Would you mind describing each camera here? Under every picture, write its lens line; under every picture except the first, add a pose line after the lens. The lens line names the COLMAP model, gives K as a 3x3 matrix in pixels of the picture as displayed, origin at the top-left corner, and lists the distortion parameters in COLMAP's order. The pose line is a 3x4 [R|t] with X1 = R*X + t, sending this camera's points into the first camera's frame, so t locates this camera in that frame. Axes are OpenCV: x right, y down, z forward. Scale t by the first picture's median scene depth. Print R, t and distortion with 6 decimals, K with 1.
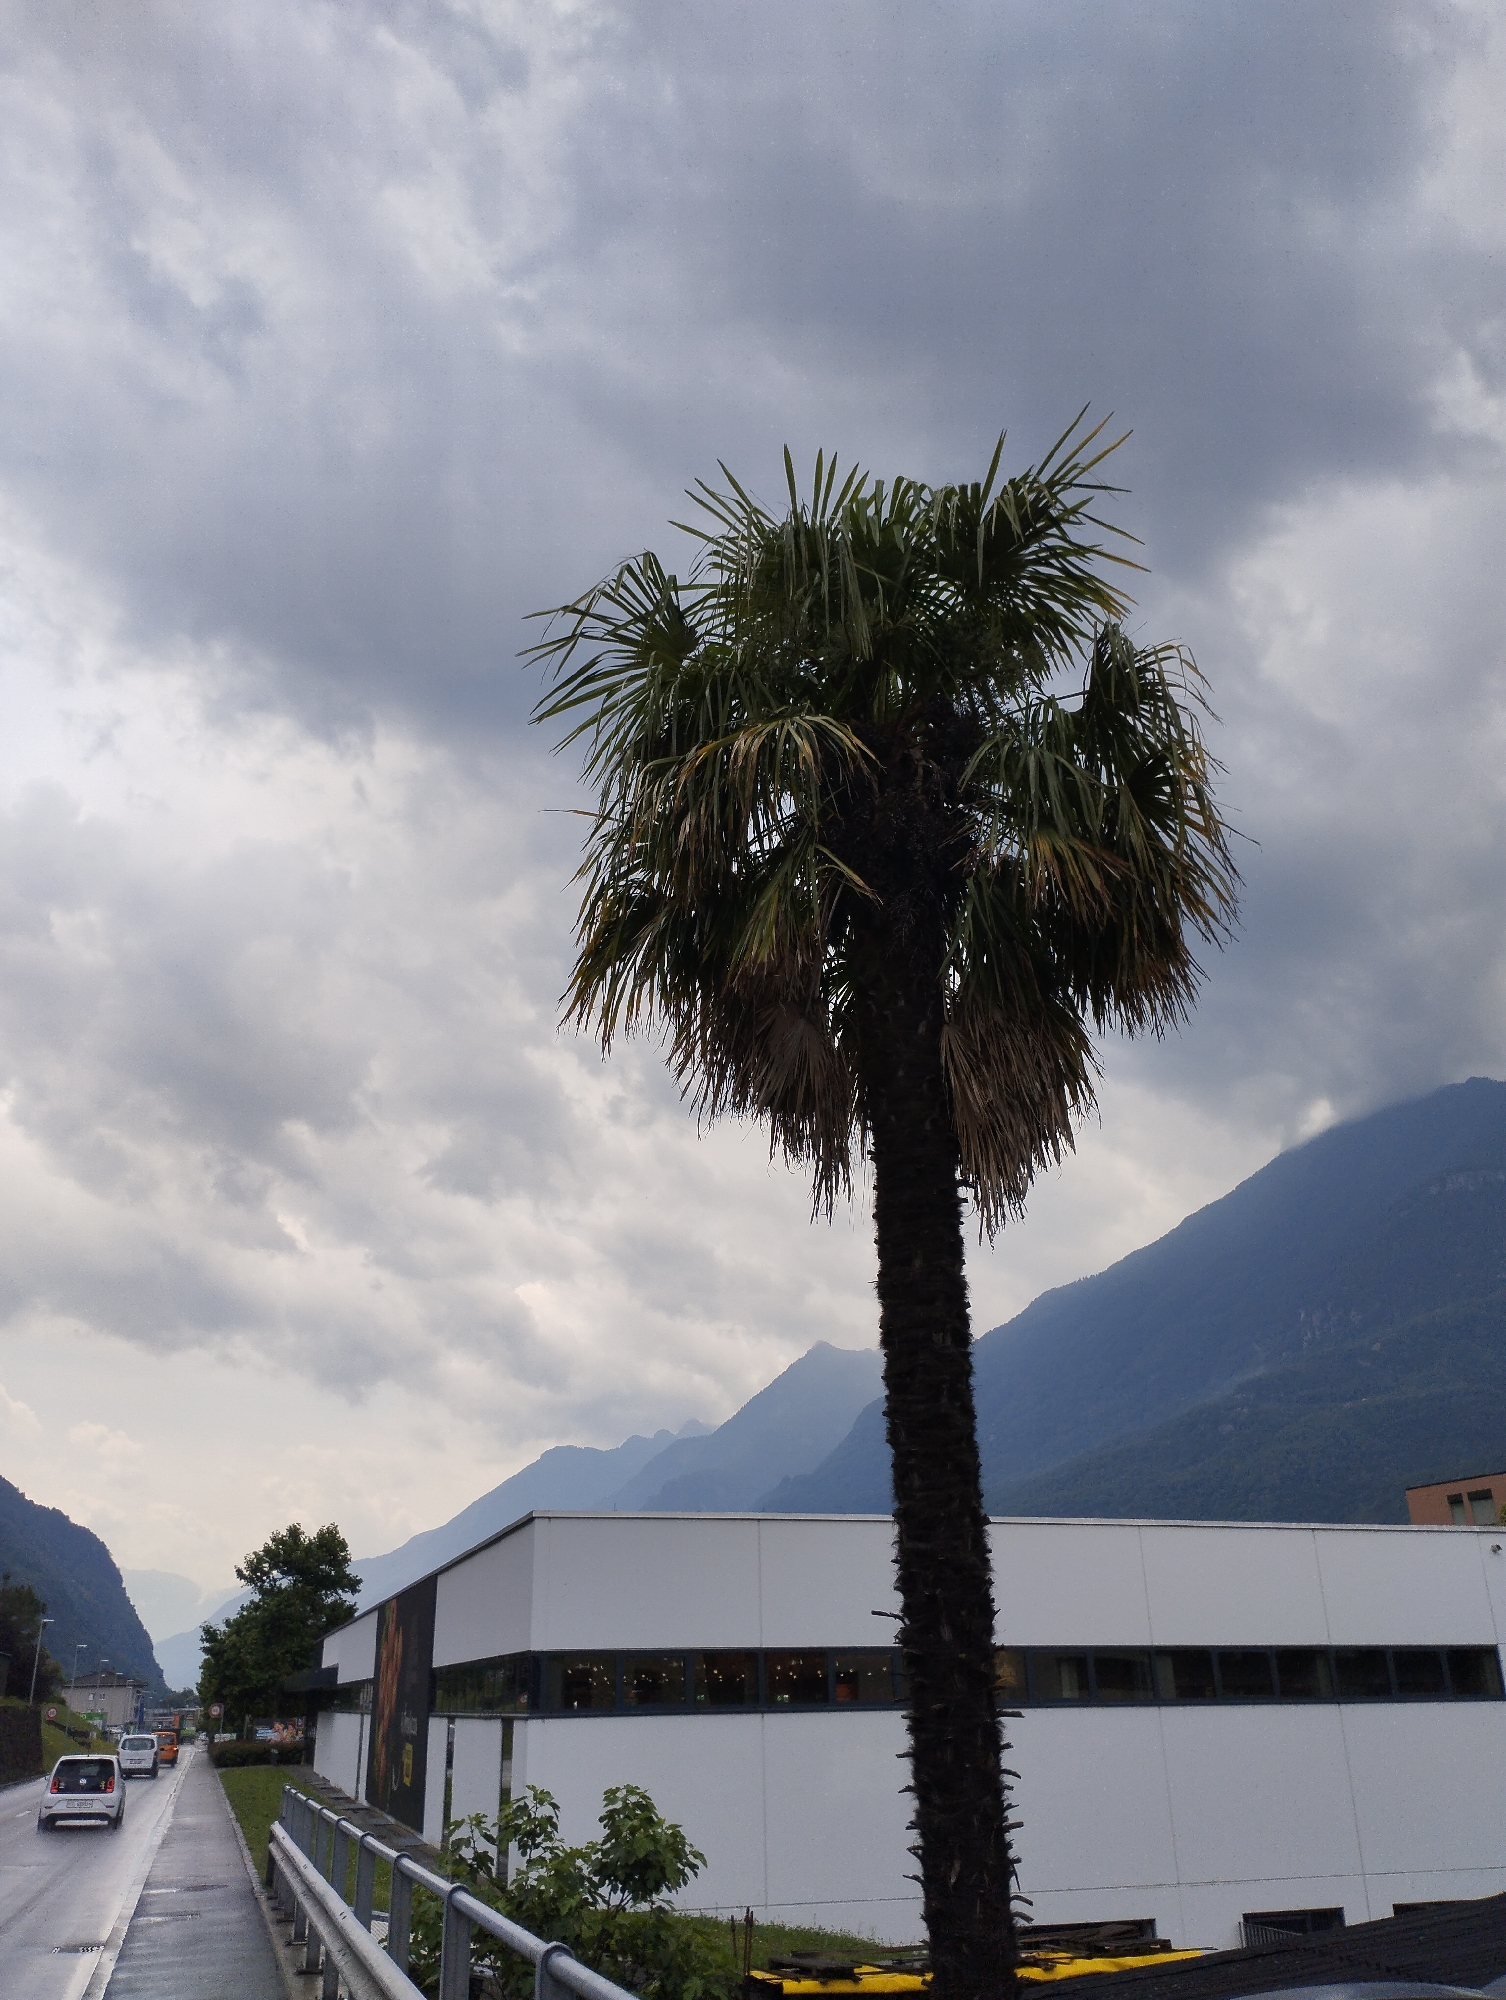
lens RADIAL K [[1631.4, 0, 760.9], [0, 1631.4, 1008.7], [0, 0, 1]] dist [0.103262, -0.146378]
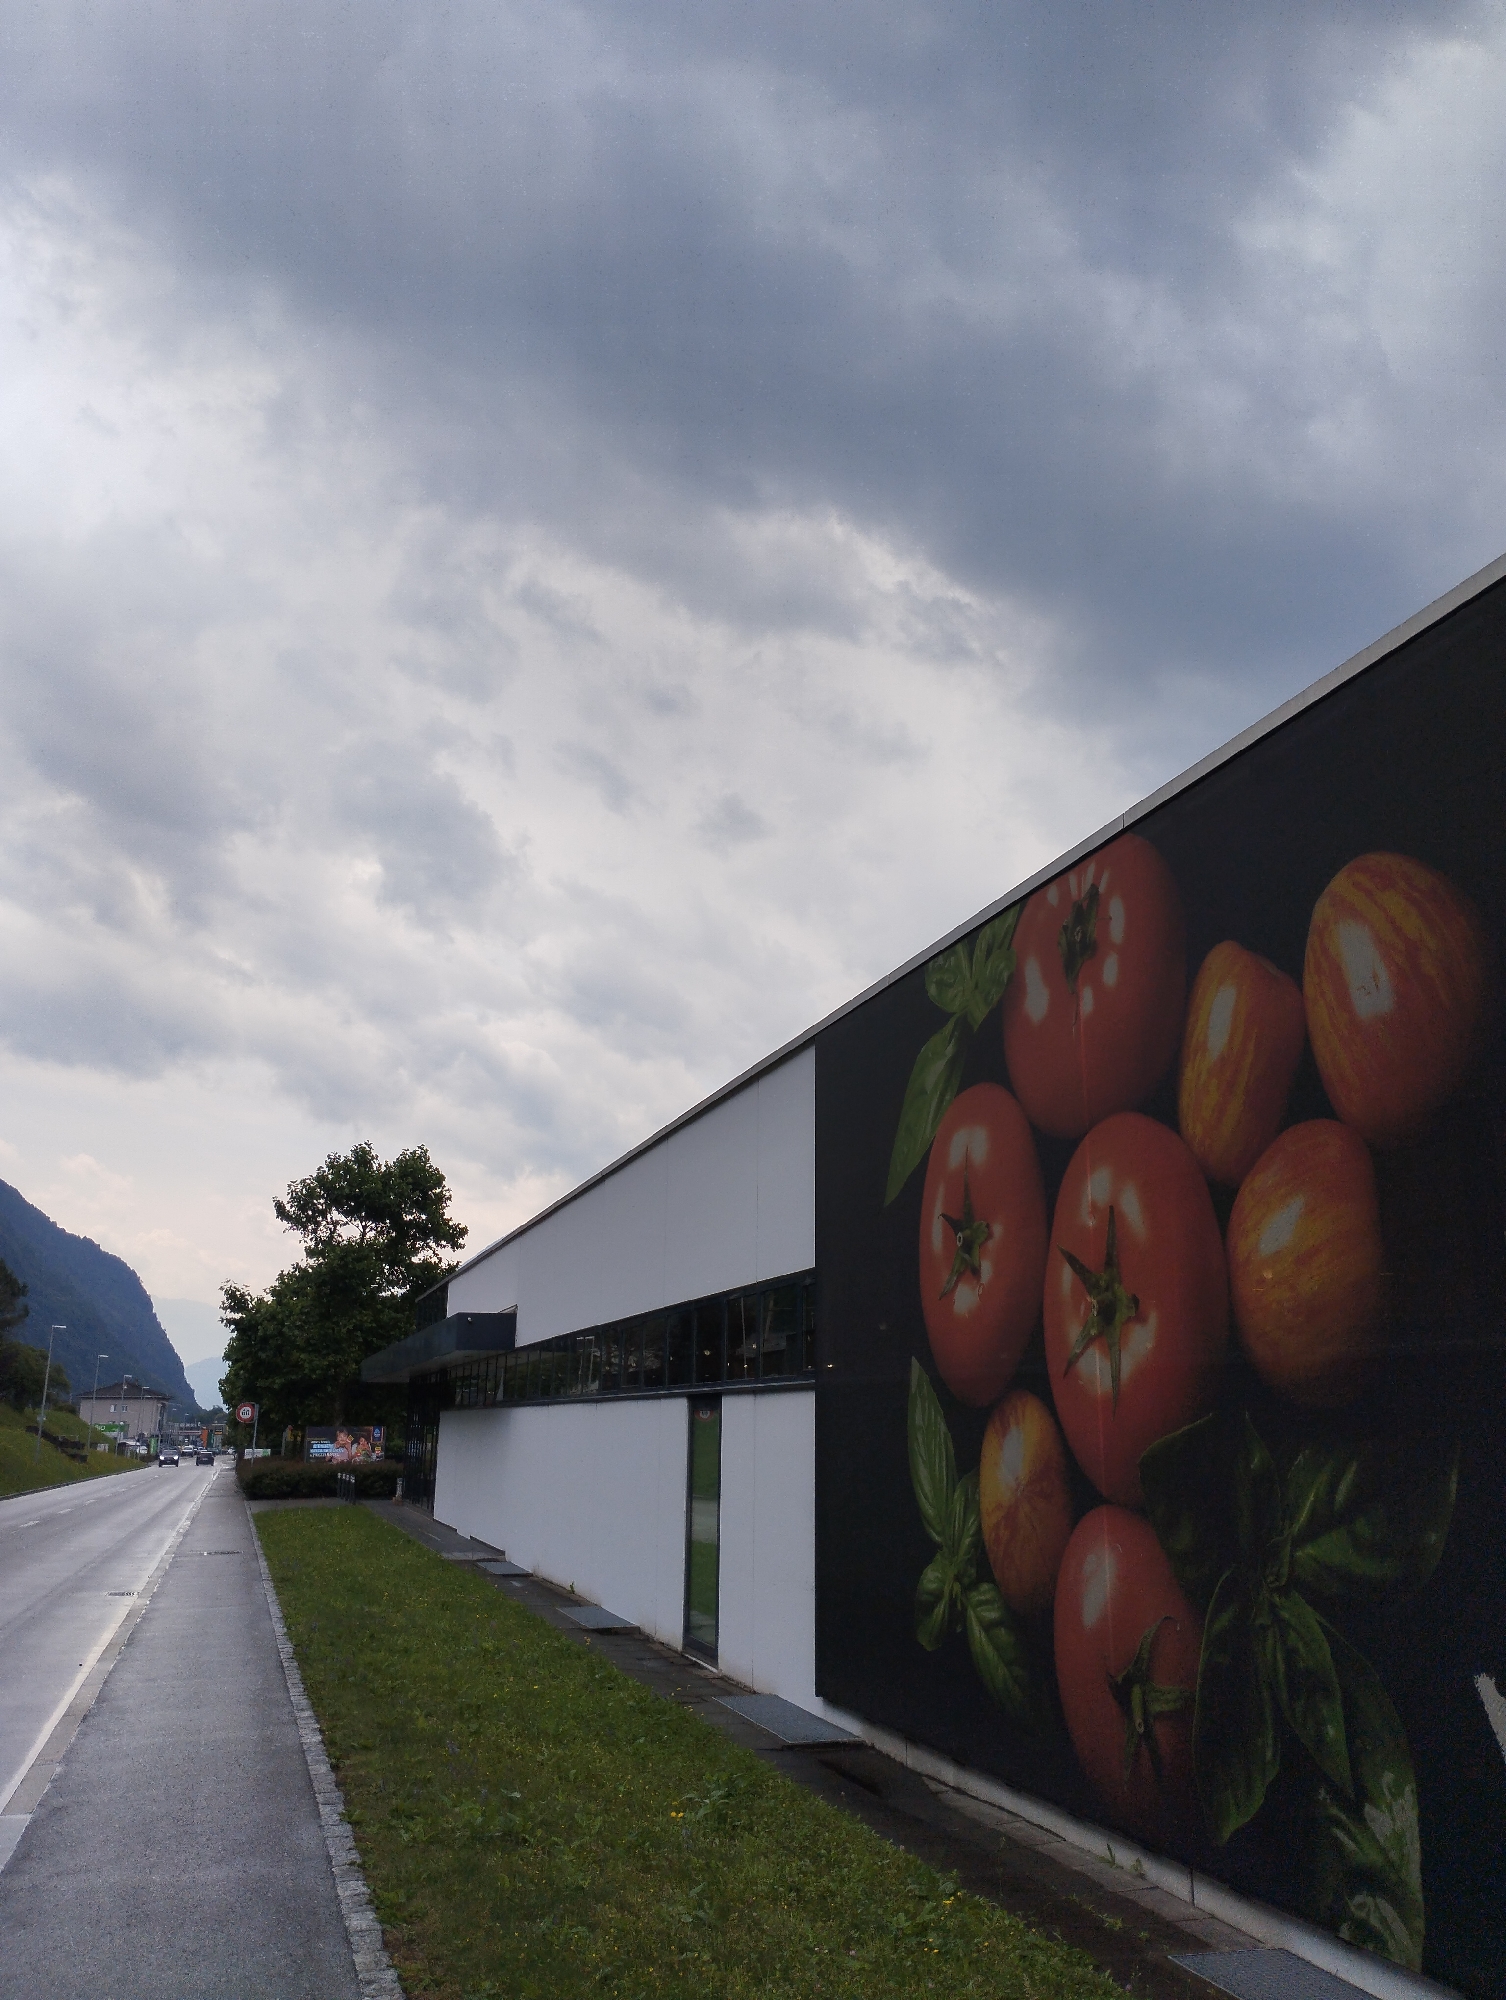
lens RADIAL K [[1631.4, 0, 760.9], [0, 1631.4, 1008.7], [0, 0, 1]] dist [0.103262, -0.146378]
pose [[0.999560, 0.028627, -0.007723, -0.123675], [-0.027248, 0.989576, 0.141409, 0.165464], [0.011690, -0.141136, 0.989921, 0.375428]]
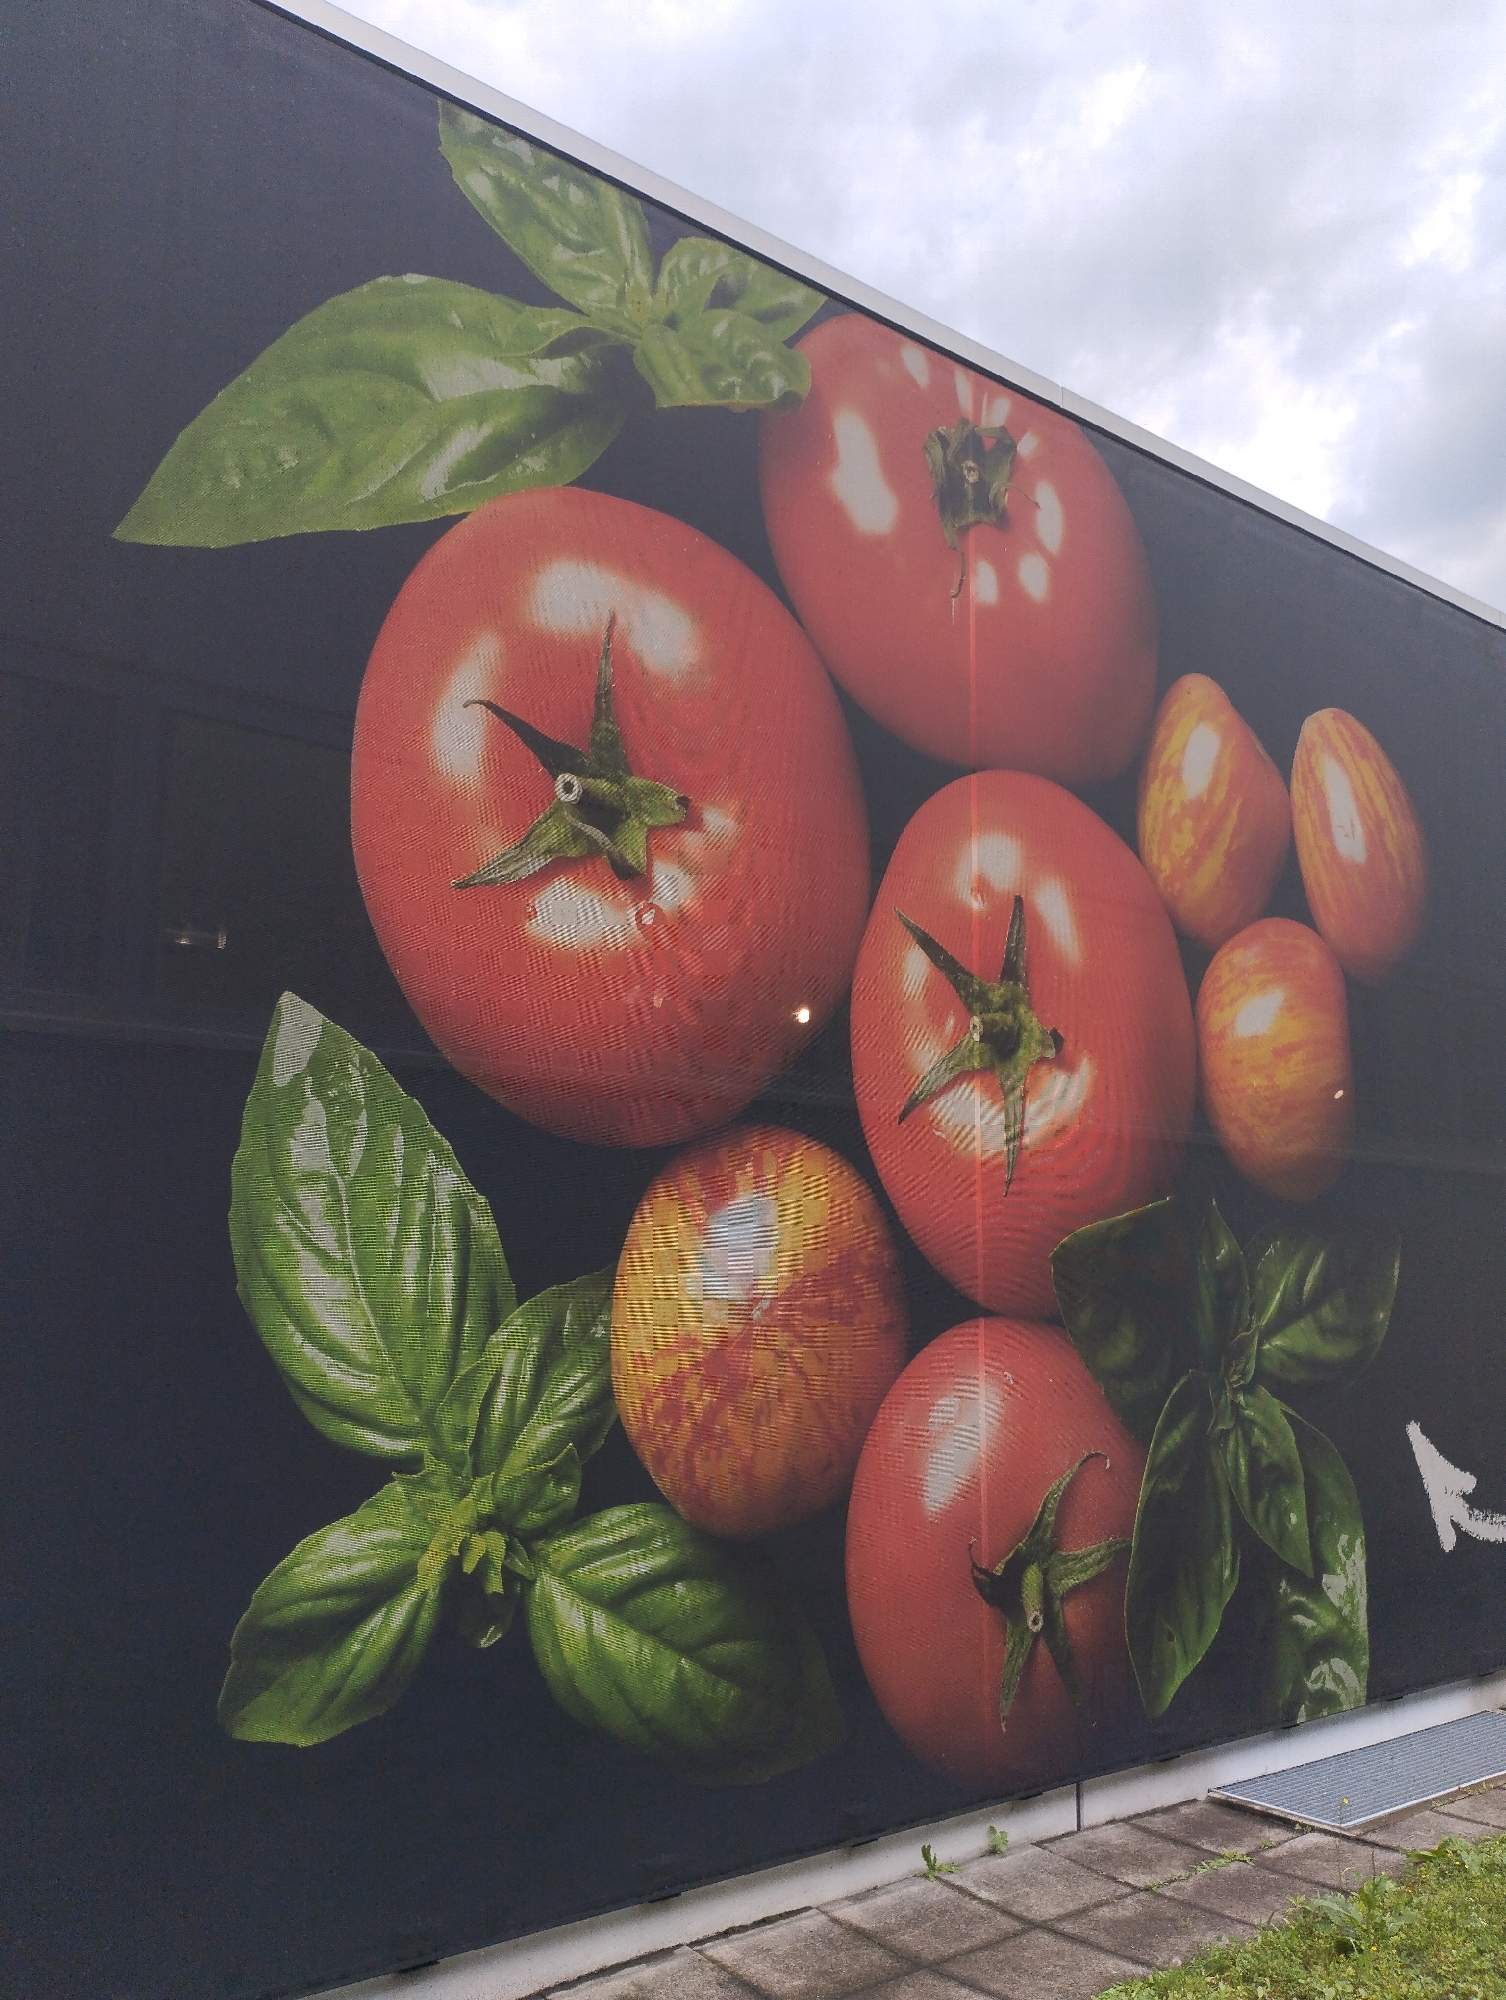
lens RADIAL K [[1631.4, 0, 760.9], [0, 1631.4, 1008.7], [0, 0, 1]] dist [0.103262, -0.146378]
pose [[-0.370769, 0.166865, 0.913612, -0.266721], [-0.356663, 0.882710, -0.305965, 0.374970], [-0.857509, -0.439294, -0.267767, 0.848223]]
